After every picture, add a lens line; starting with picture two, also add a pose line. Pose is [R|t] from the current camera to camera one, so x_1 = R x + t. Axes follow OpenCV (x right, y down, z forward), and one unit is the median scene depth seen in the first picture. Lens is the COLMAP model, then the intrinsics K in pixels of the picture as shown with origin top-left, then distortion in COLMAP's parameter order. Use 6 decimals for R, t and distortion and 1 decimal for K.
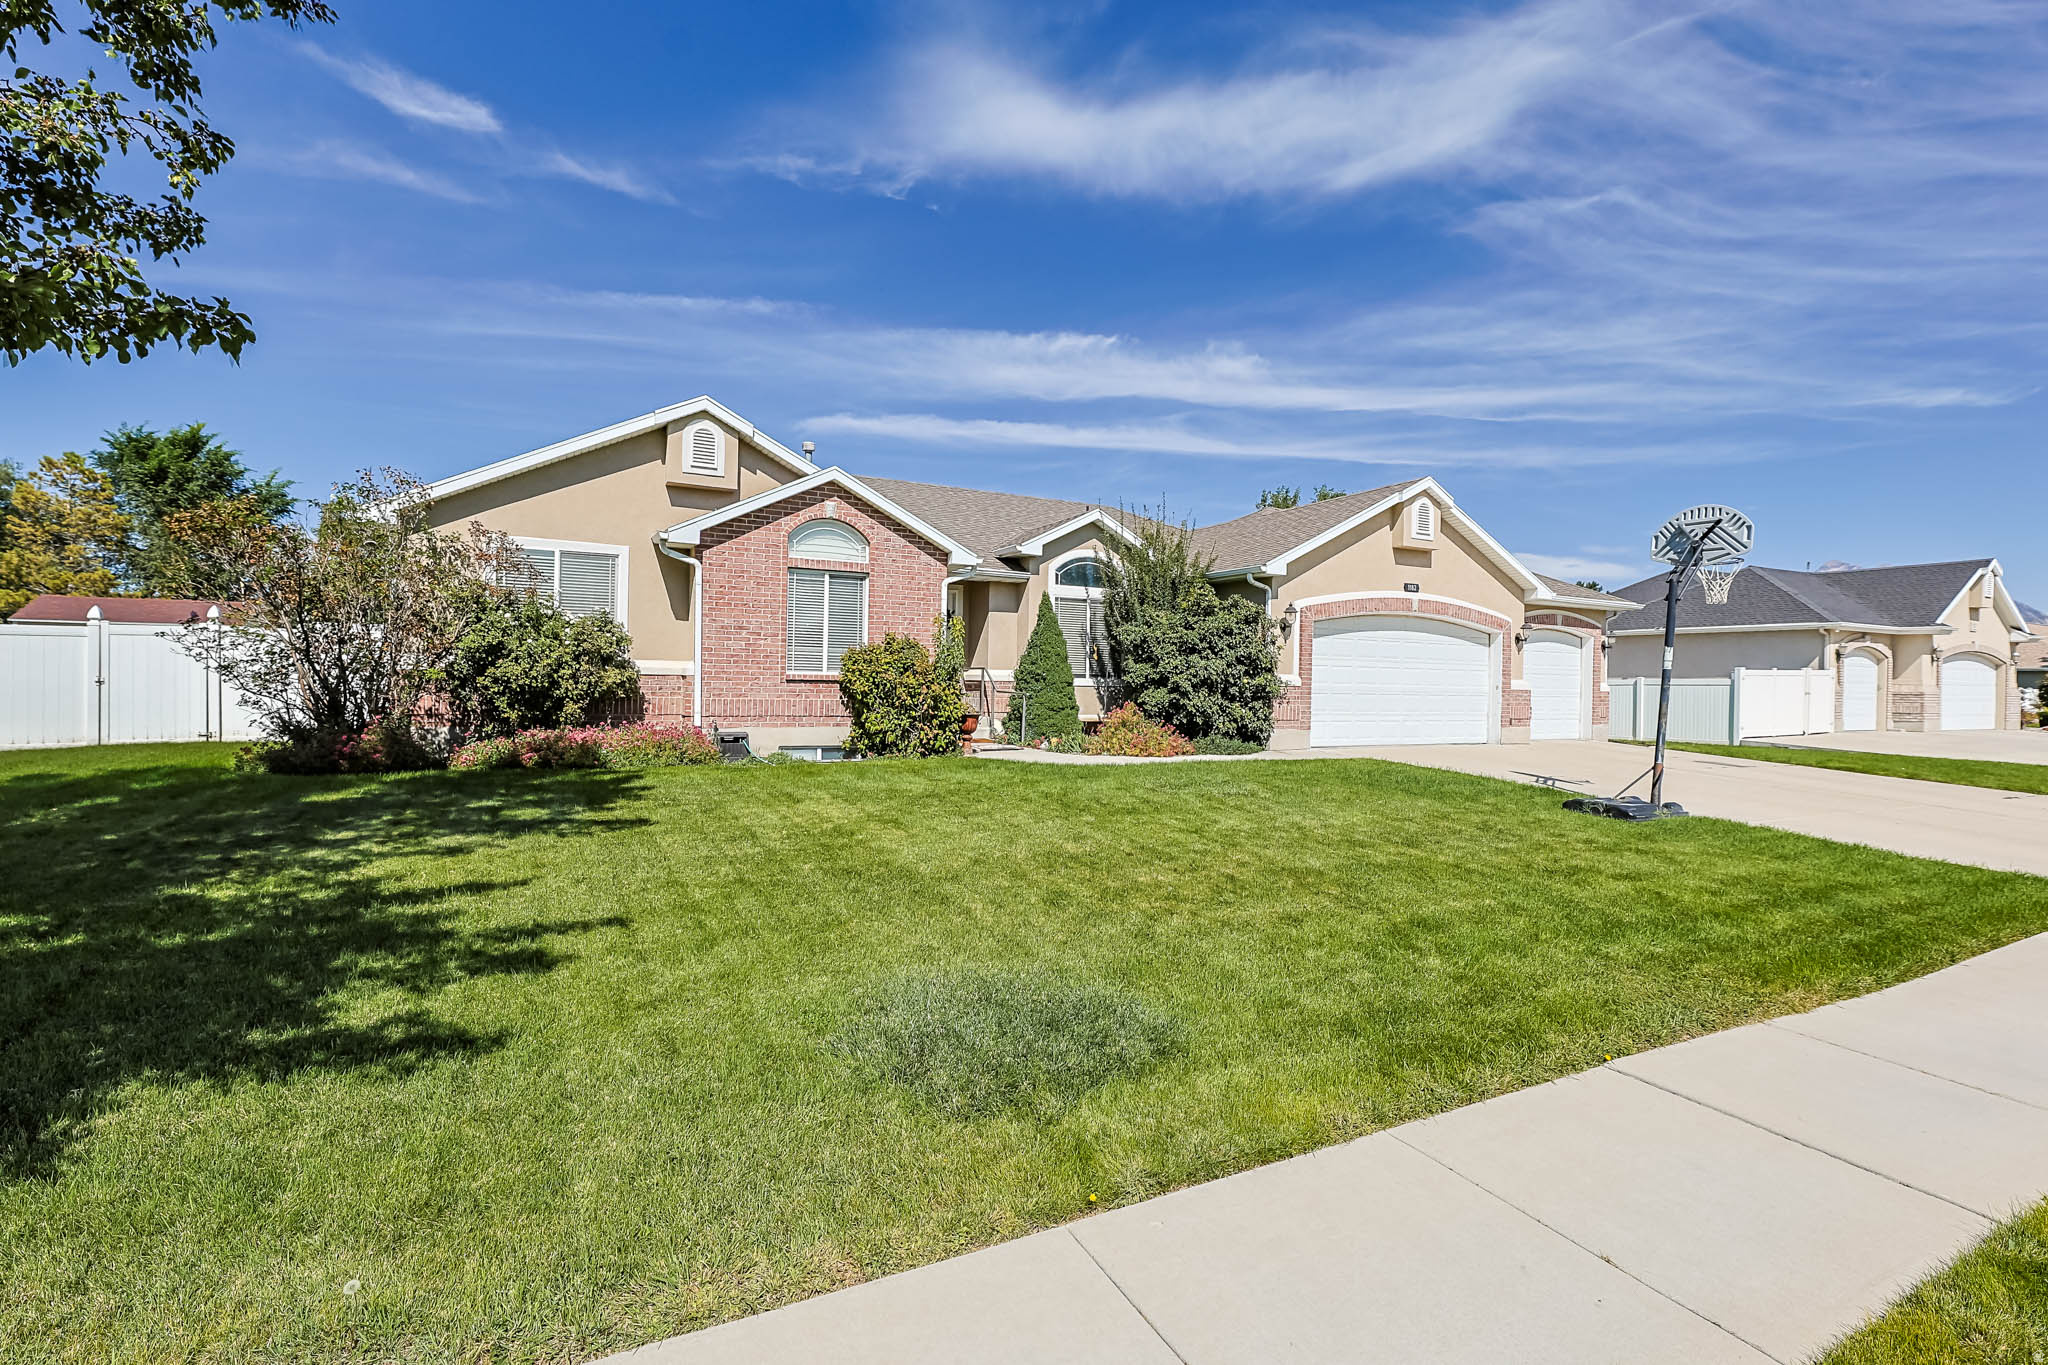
lens RADIAL K [[955.8, 0, 1052.5], [0, 955.8, 693.1], [0, 0, 1]] dist [0.000299, 0.000069]
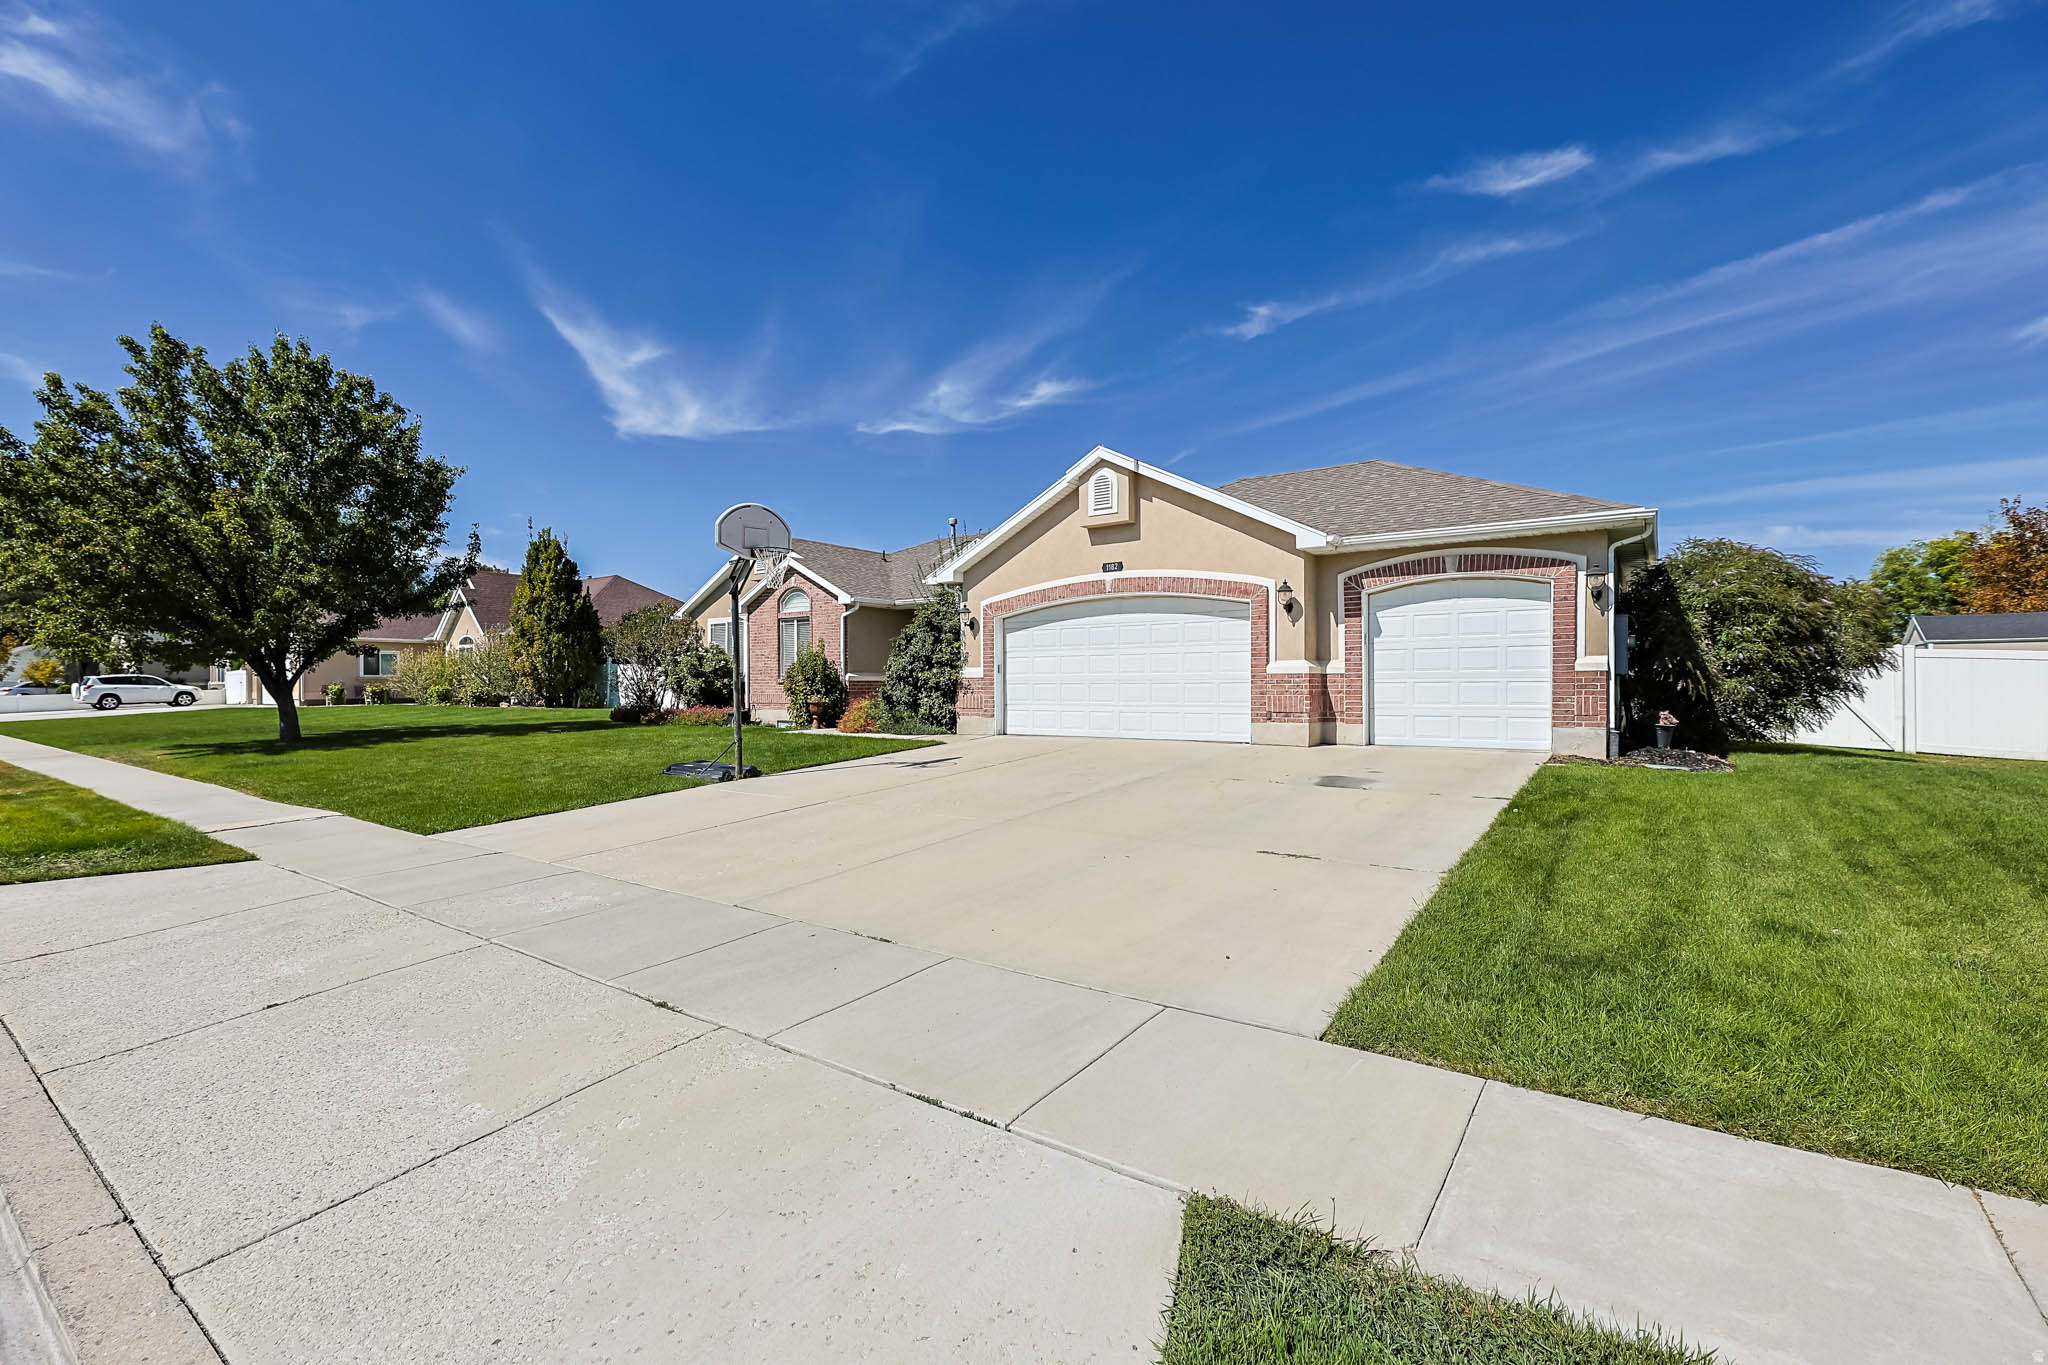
lens RADIAL K [[897.7, 0, 1024.0], [0, 897.7, 682.5], [0, 0, 1]] dist [-0.001127, -0.000168]
pose [[0.429202, -0.021228, -0.902959, 1.030859], [0.005503, 0.999767, -0.020889, 0.016961], [0.903192, 0.003996, 0.429219, 0.510469]]
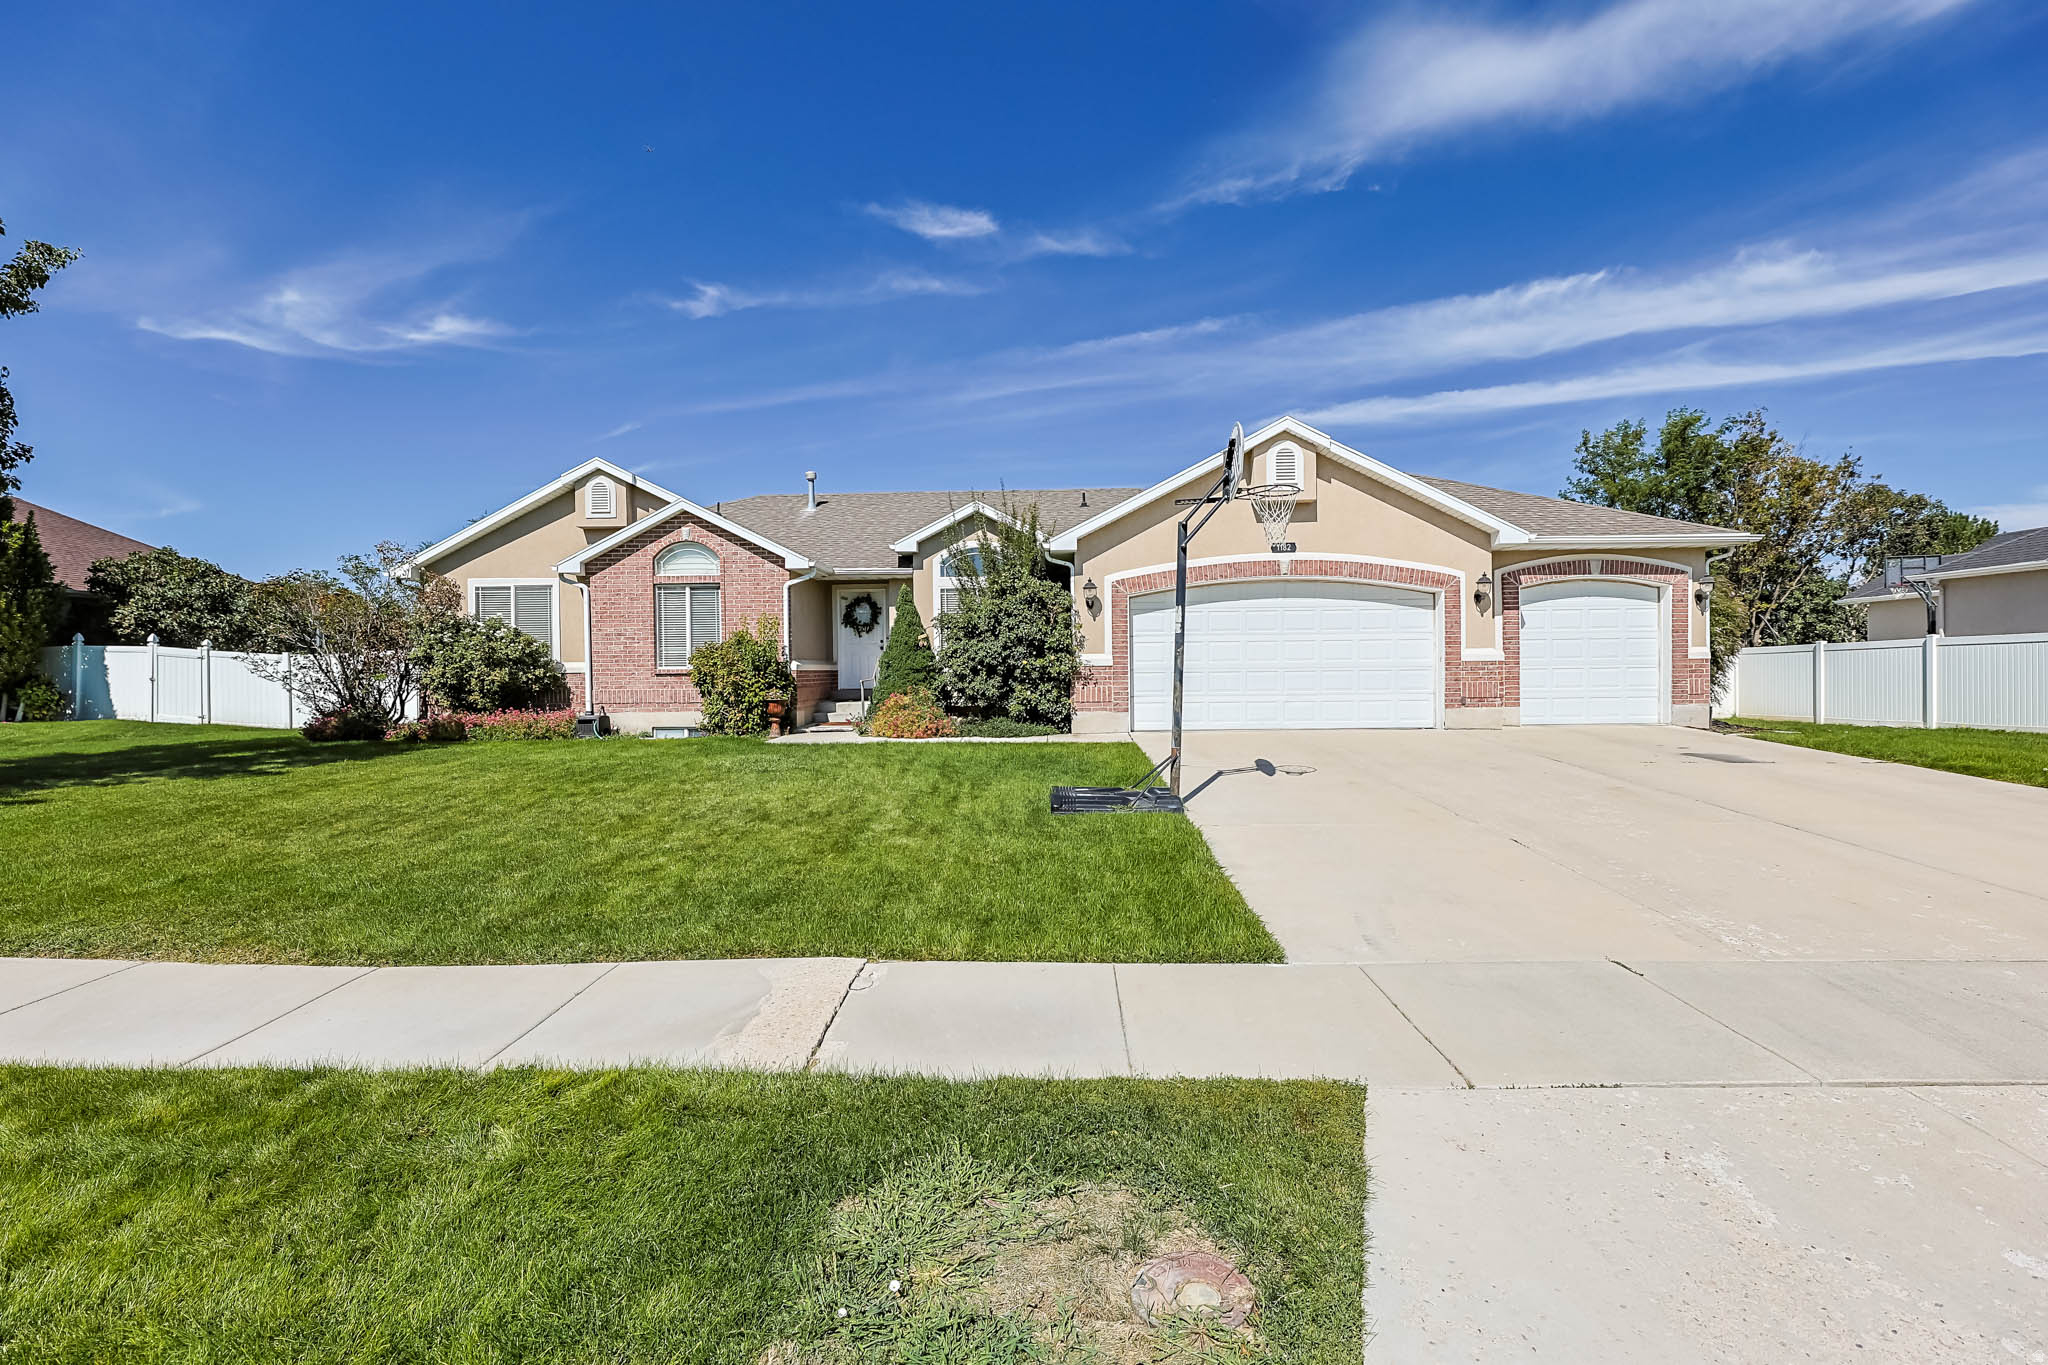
lens RADIAL K [[897.7, 0, 1024.0], [0, 897.7, 682.5], [0, 0, 1]] dist [-0.001127, -0.000168]
pose [[0.863964, -0.020387, -0.503141, 0.533886], [0.021937, 0.999755, -0.002841, 0.008203], [0.503076, -0.008583, 0.864200, 0.165643]]
